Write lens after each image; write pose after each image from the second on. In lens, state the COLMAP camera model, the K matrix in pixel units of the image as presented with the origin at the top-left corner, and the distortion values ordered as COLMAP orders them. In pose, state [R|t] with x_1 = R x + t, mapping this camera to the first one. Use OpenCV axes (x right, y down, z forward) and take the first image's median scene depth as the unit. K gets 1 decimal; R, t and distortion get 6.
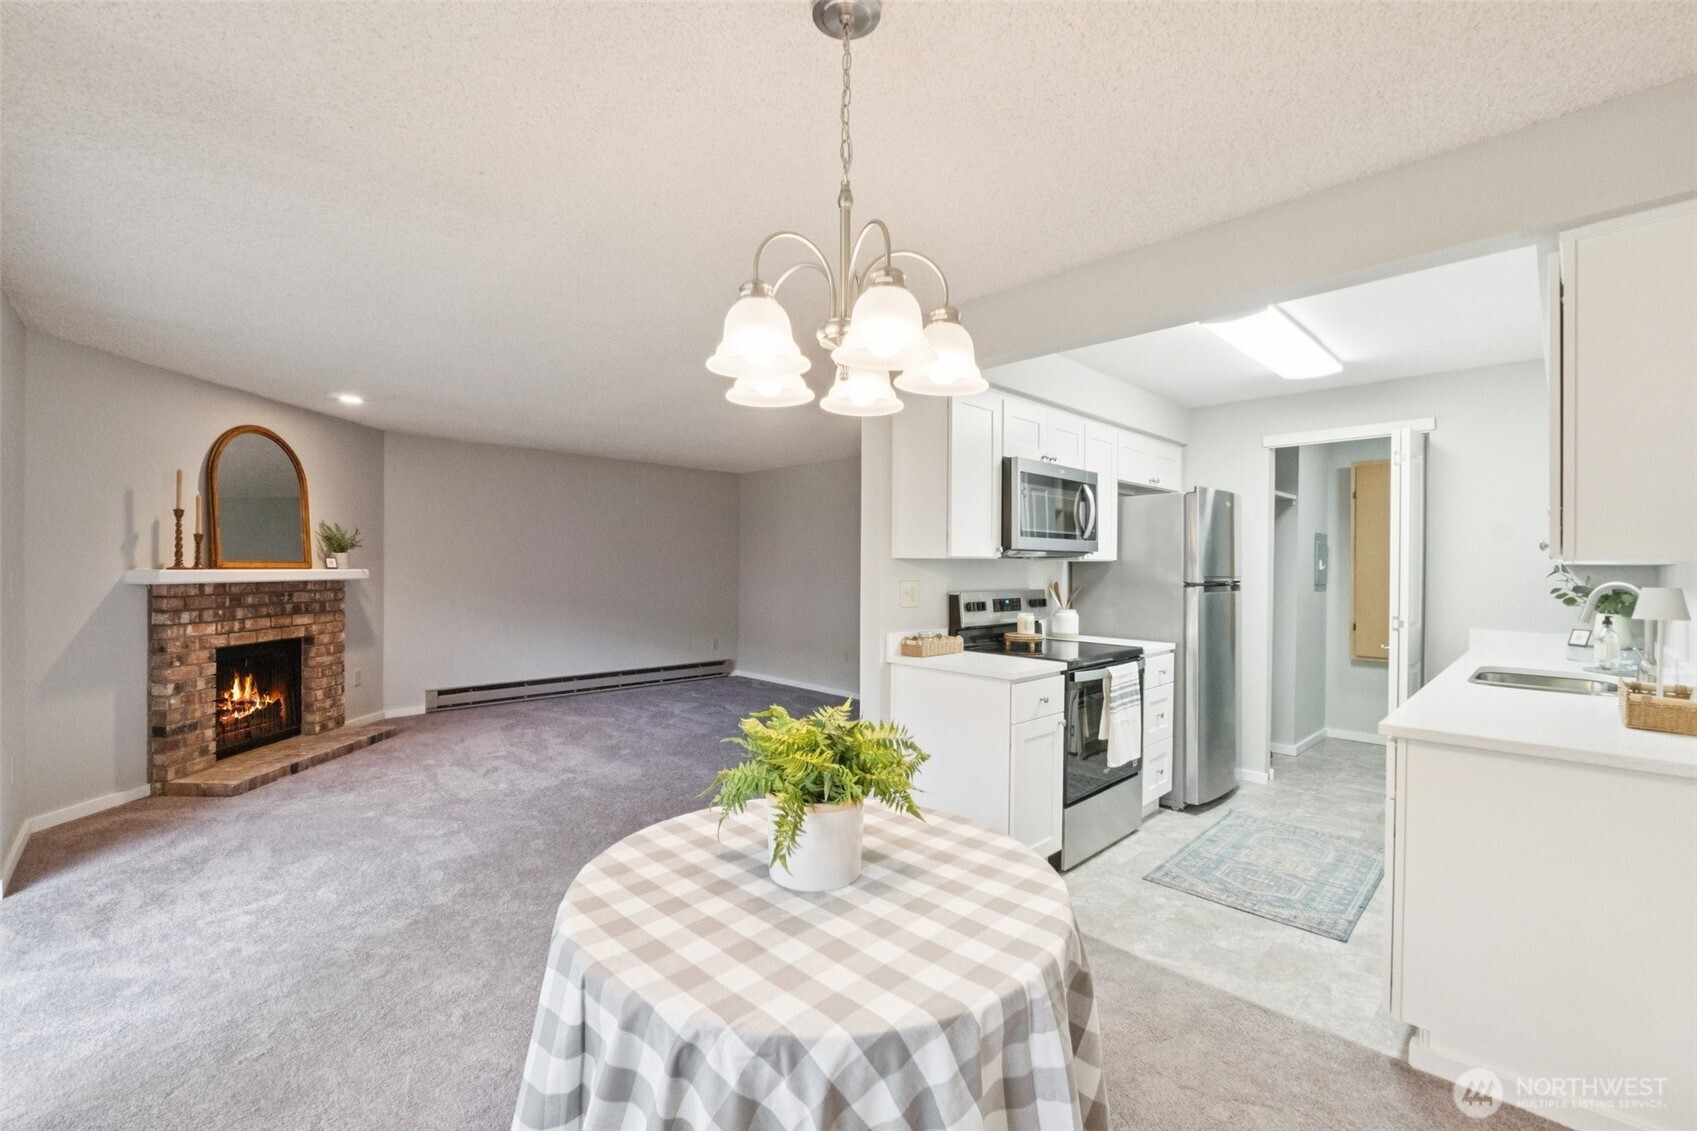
lens RADIAL K [[724.6, 0, 848.5], [0, 724.6, 565.5], [0, 0, 1]] dist [-0.000309, -0.000264]
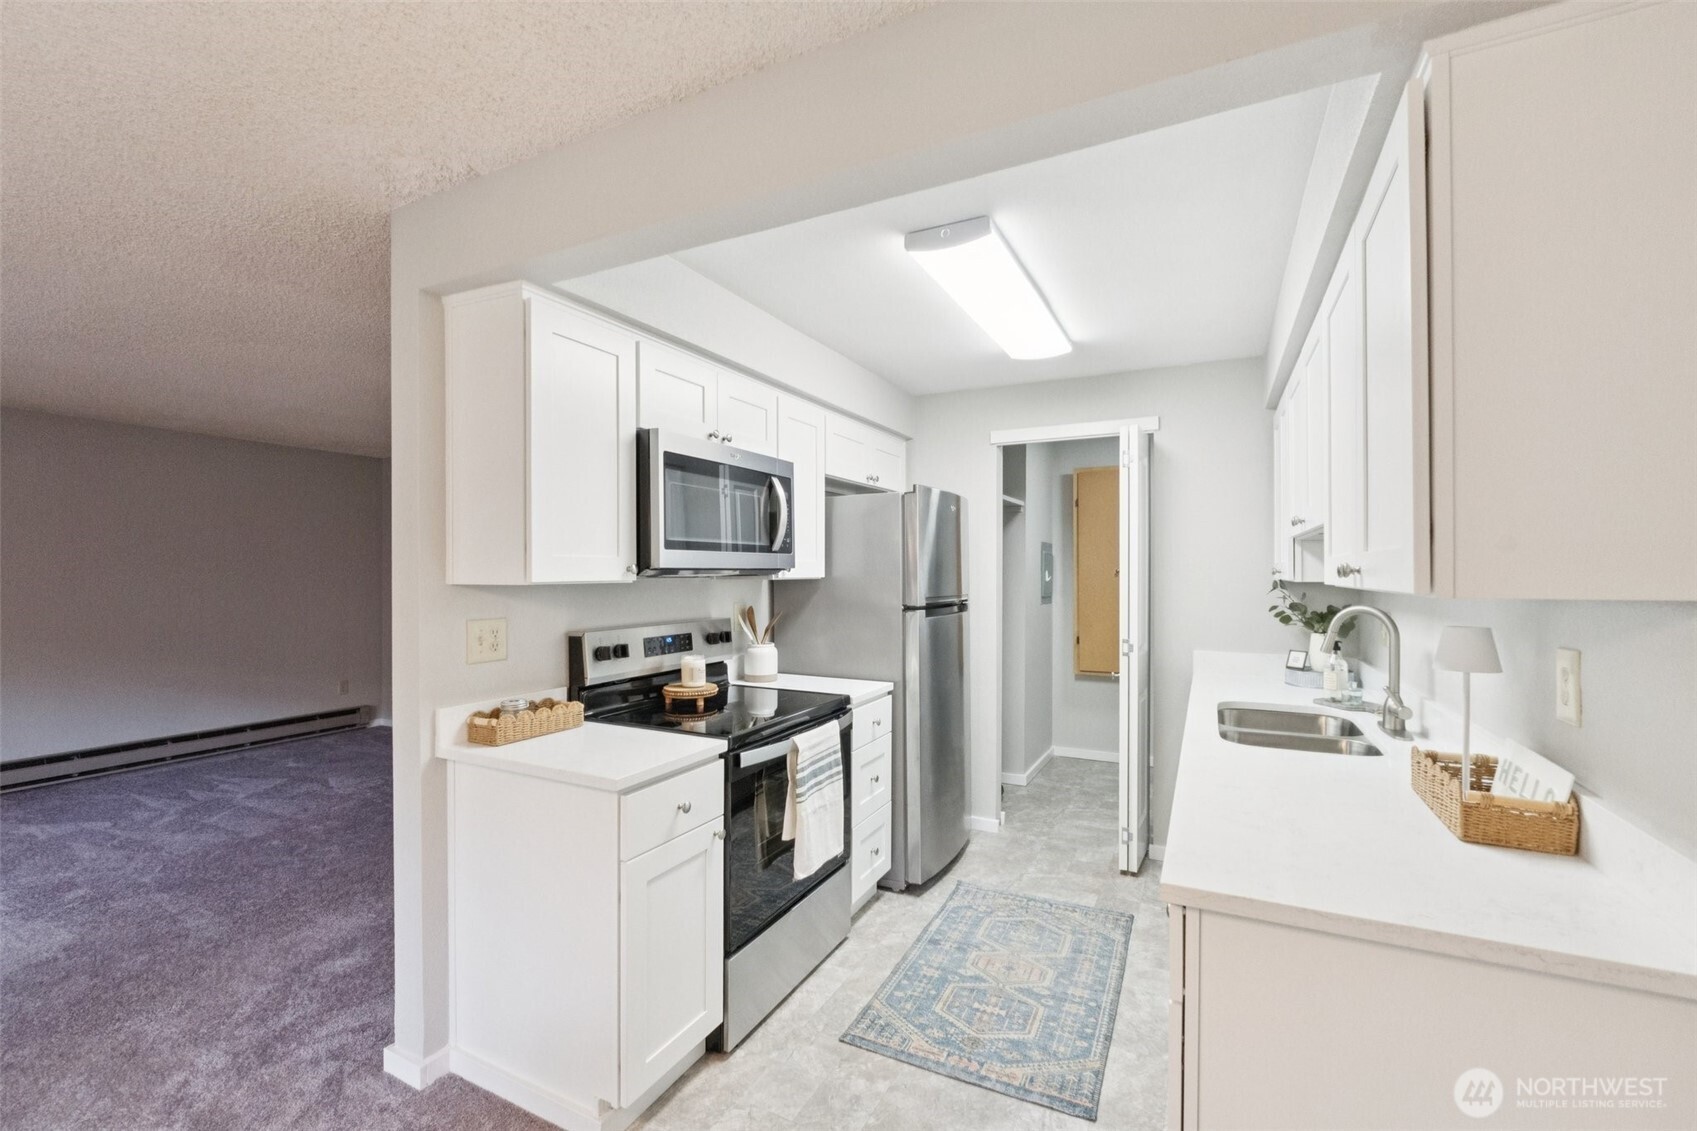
lens RADIAL K [[726.7, 0, 848.5], [0, 726.7, 565.5], [0, 0, 1]] dist [-0.002534, -0.000202]
pose [[0.949292, -0.006009, 0.314339, 0.166314], [0.008090, 0.999953, -0.005314, -0.017850], [-0.314292, 0.007588, 0.949296, 0.278667]]
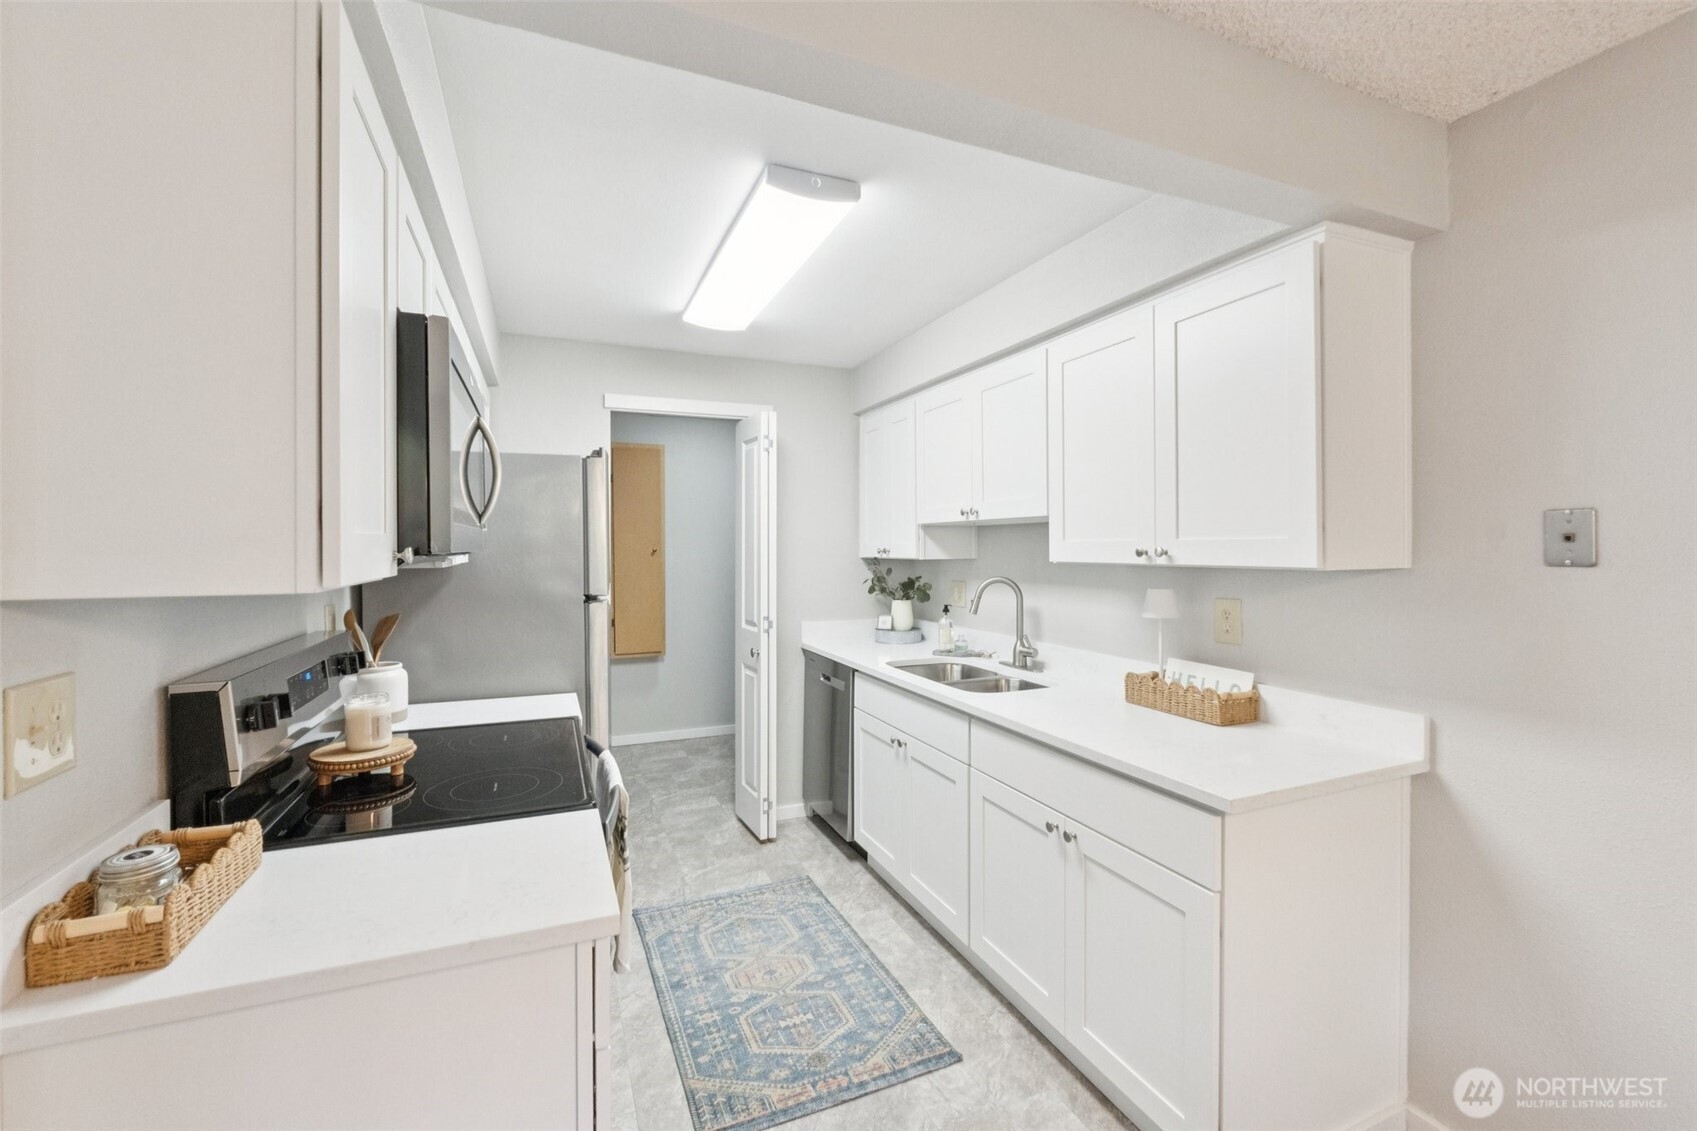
lens RADIAL K [[721.1, 0, 860.5], [0, 721.1, 543.5], [0, 0, 1]] dist [-0.000722, -0.000084]
pose [[0.365167, -0.005668, 0.930925, -0.048792], [0.005278, 0.999978, 0.004018, -0.025976], [-0.930927, 0.003446, 0.365189, 0.577728]]
